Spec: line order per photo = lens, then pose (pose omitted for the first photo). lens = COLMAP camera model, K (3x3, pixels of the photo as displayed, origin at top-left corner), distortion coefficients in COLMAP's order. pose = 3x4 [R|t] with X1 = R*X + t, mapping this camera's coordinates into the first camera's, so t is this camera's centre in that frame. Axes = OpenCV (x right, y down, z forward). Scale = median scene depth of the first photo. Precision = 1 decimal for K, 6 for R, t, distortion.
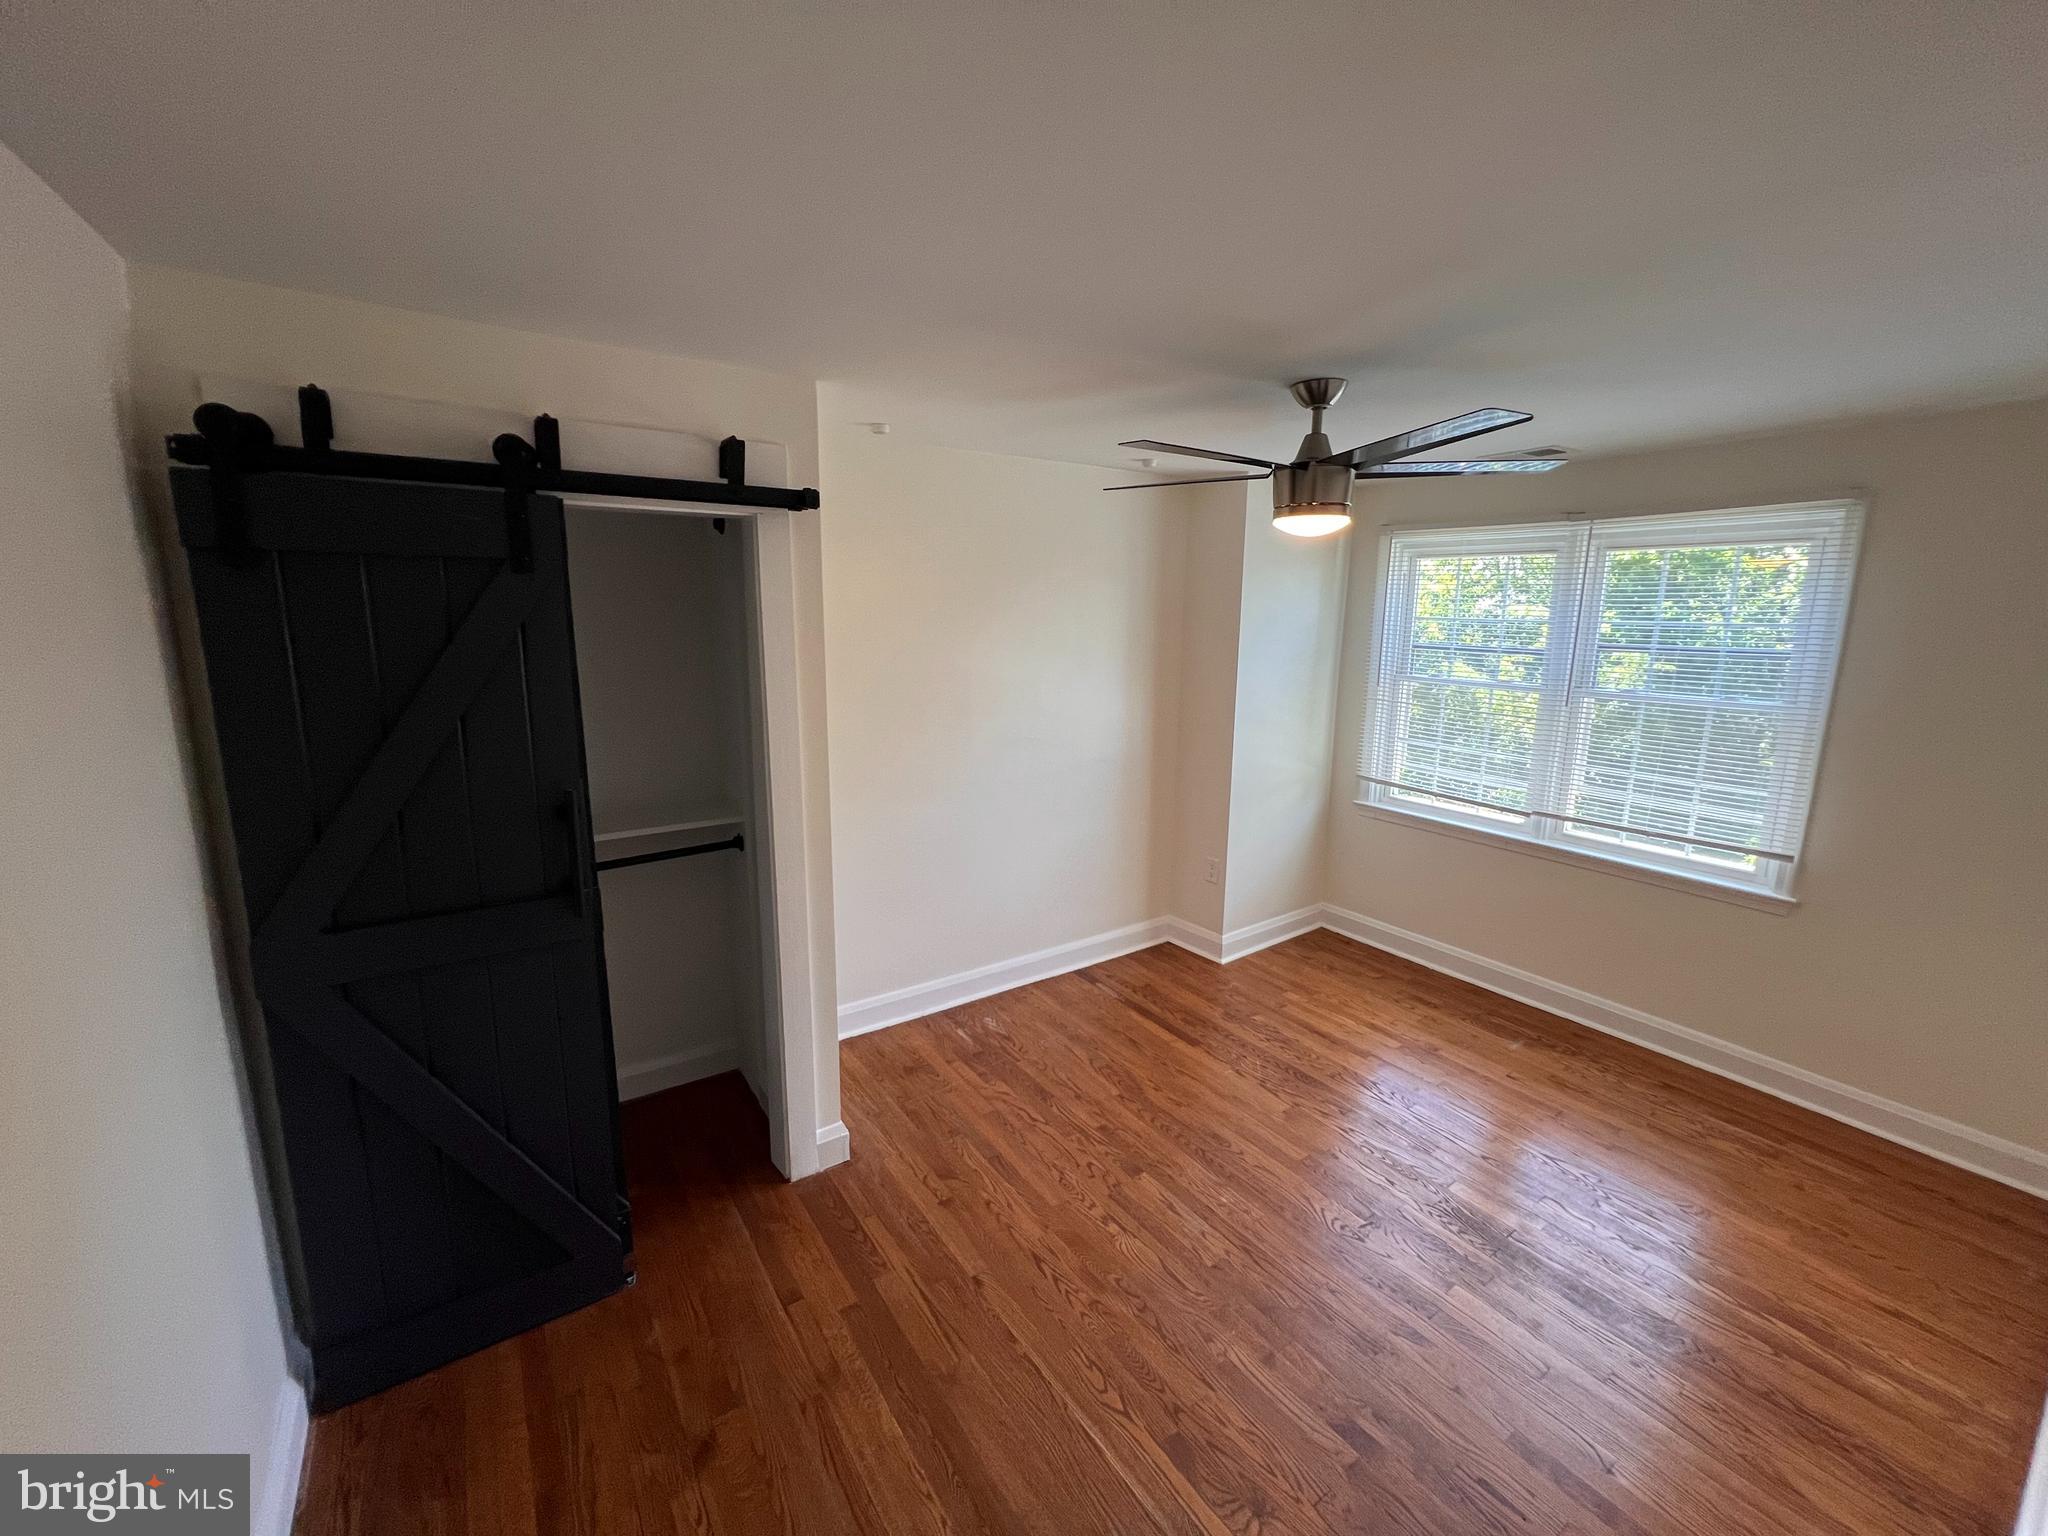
lens RADIAL K [[819.5, 0, 1036.0], [0, 819.5, 766.5], [0, 0, 1]] dist [-0.002247, 0.000815]
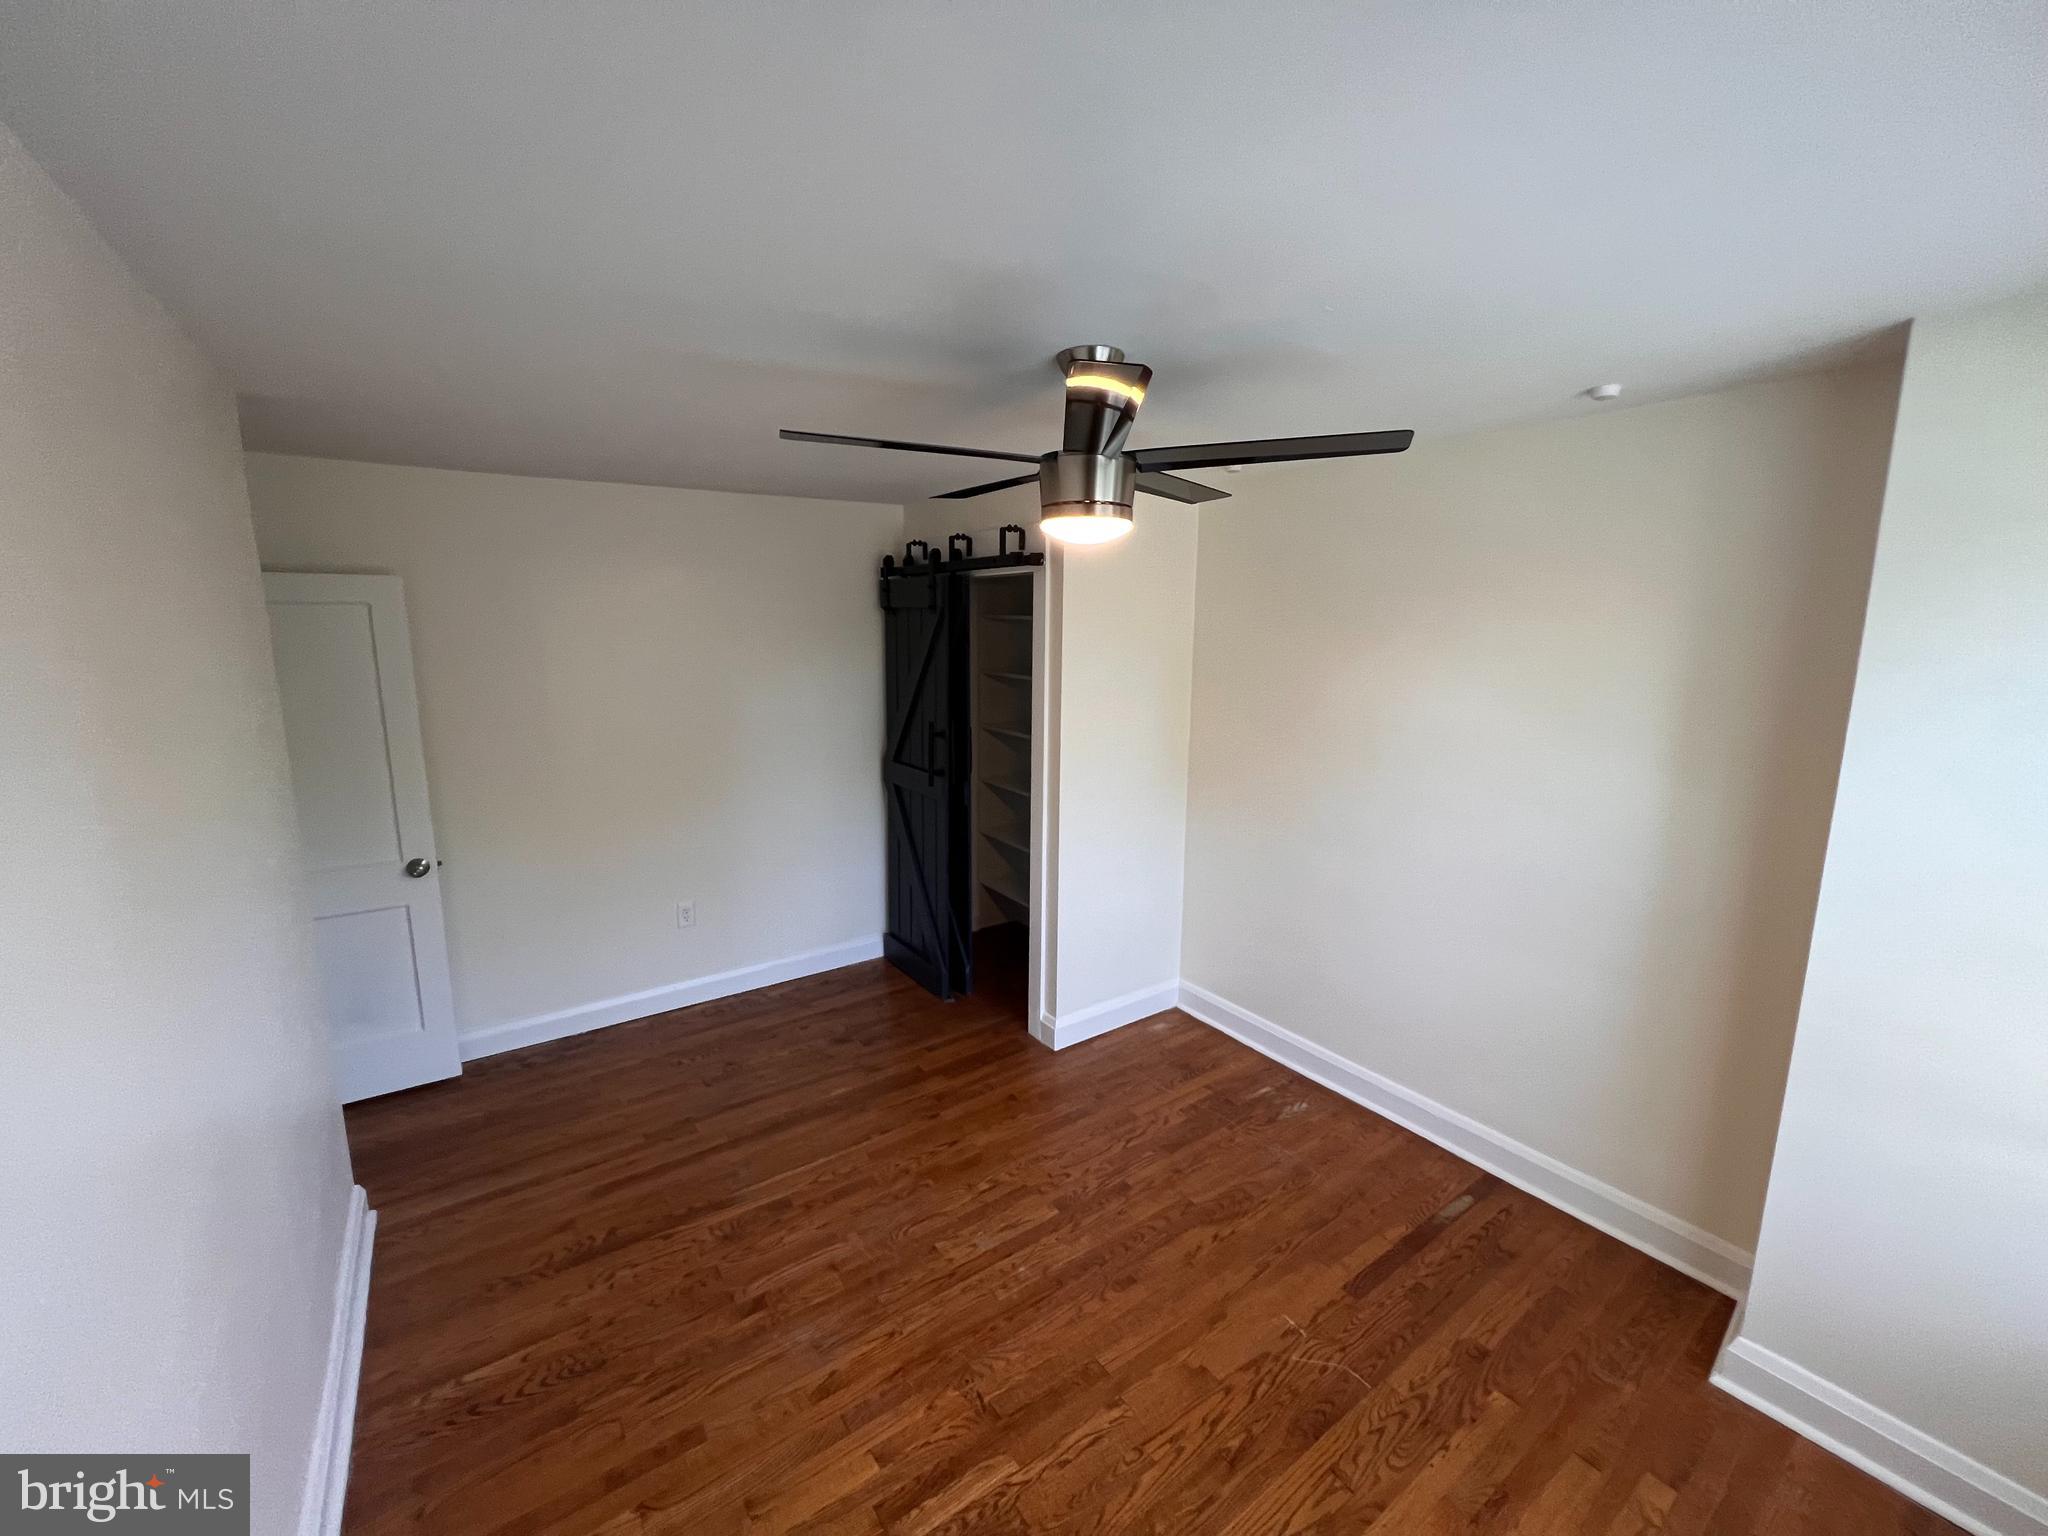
lens RADIAL K [[818.0, 0, 1022.8], [0, 818.0, 774.6], [0, 0, 1]] dist [-0.003979, 0.000108]
pose [[0.013425, 0.175298, -0.984424, 0.958538], [-0.201594, 0.964771, 0.169049, -0.154921], [0.979377, 0.196185, 0.048291, 0.778414]]
